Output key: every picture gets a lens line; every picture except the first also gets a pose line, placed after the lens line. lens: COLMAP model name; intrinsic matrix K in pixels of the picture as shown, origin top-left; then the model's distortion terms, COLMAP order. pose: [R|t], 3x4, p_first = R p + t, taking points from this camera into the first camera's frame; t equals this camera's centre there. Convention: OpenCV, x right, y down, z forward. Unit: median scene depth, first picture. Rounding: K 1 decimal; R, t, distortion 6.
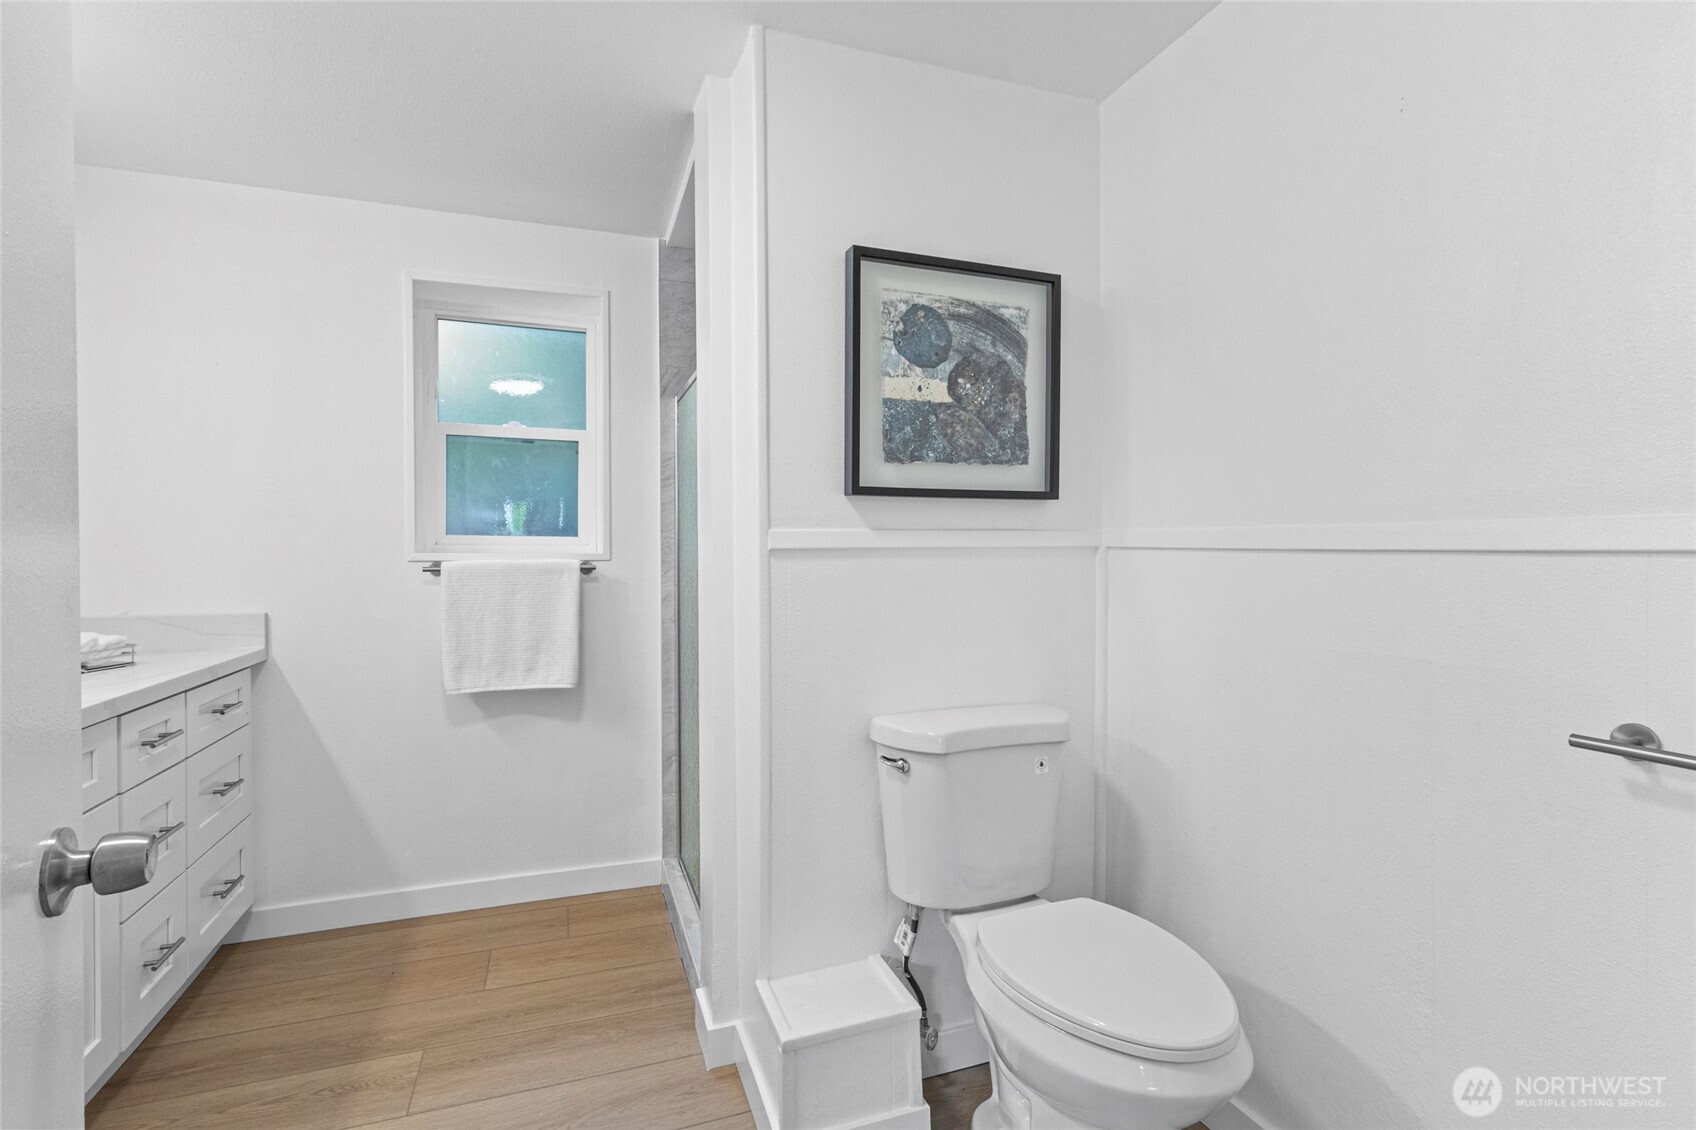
lens RADIAL K [[789.4, 0, 848.0], [0, 789.4, 565.0], [0, 0, 1]] dist [0.008721, 0.000202]
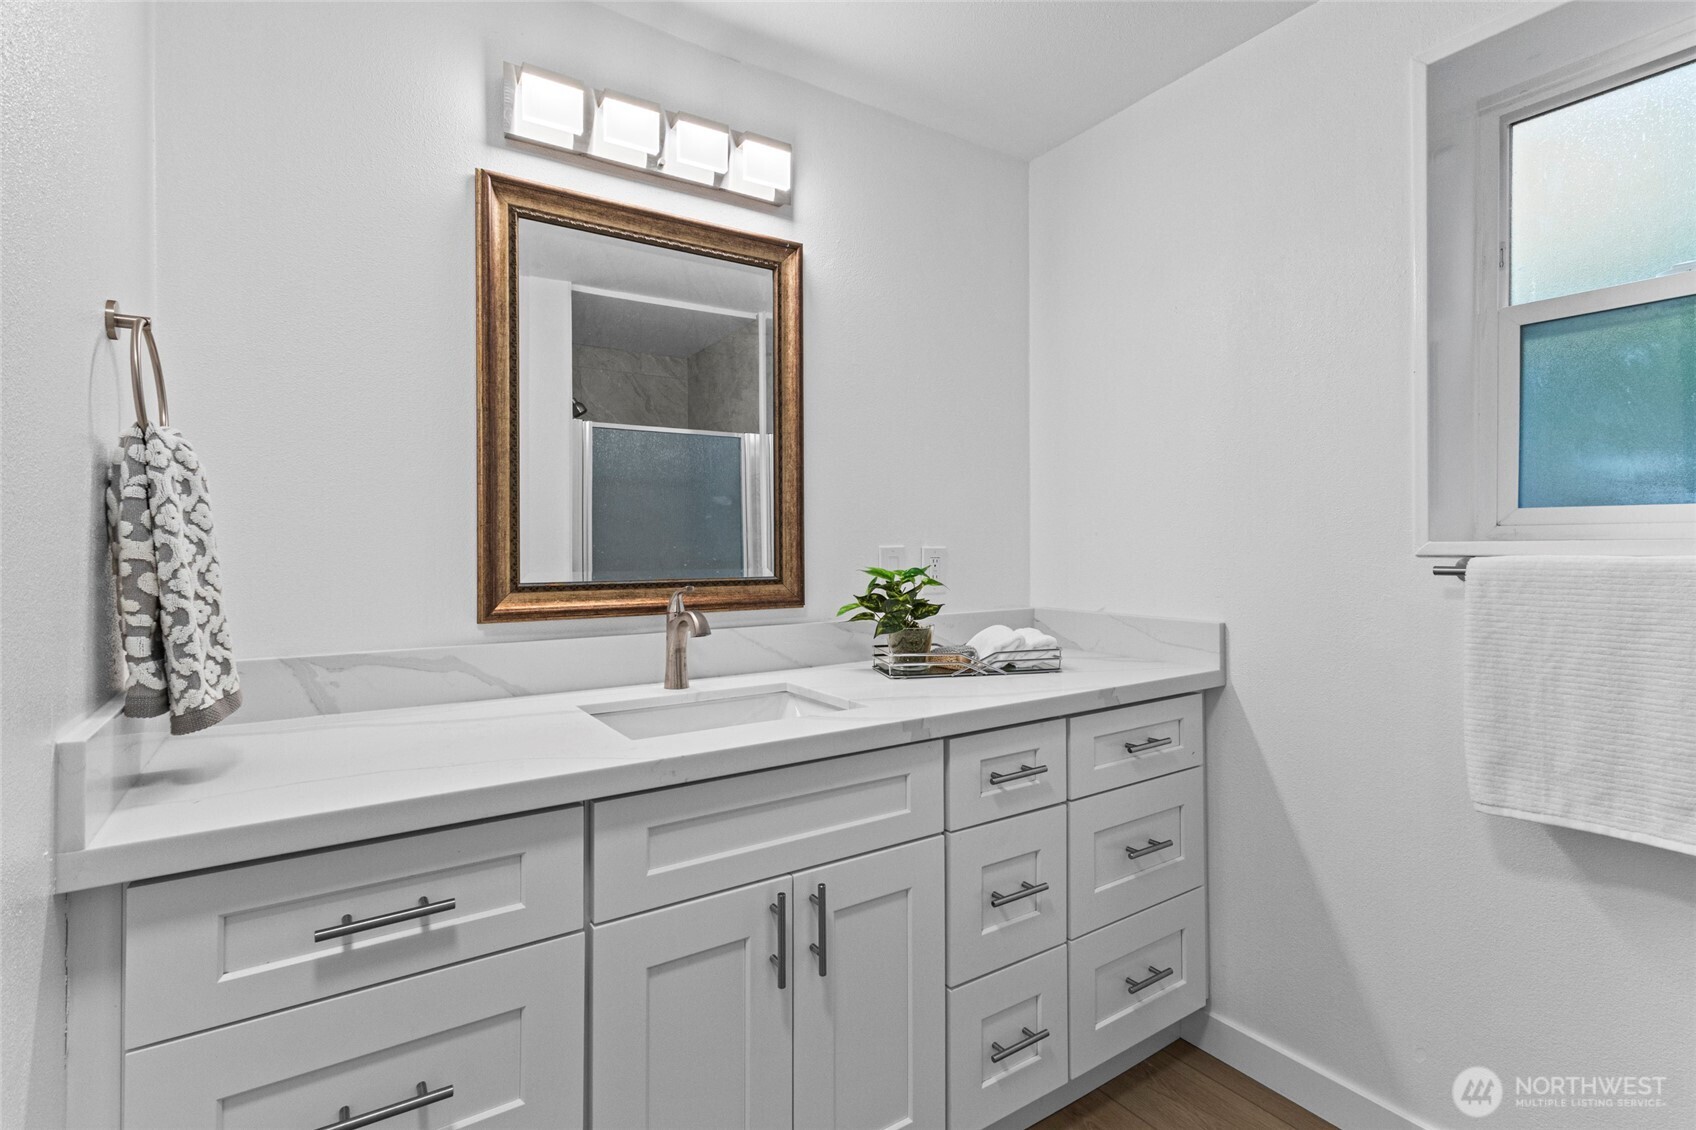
lens RADIAL K [[801.1, 0, 846.3], [0, 801.1, 541.5], [0, 0, 1]] dist [0.009039, 0.000382]
pose [[0.234477, -0.002120, -0.972119, -0.083025], [-0.008255, 0.999957, -0.004172, -0.009586], [0.972087, 0.009003, 0.234449, 0.477581]]
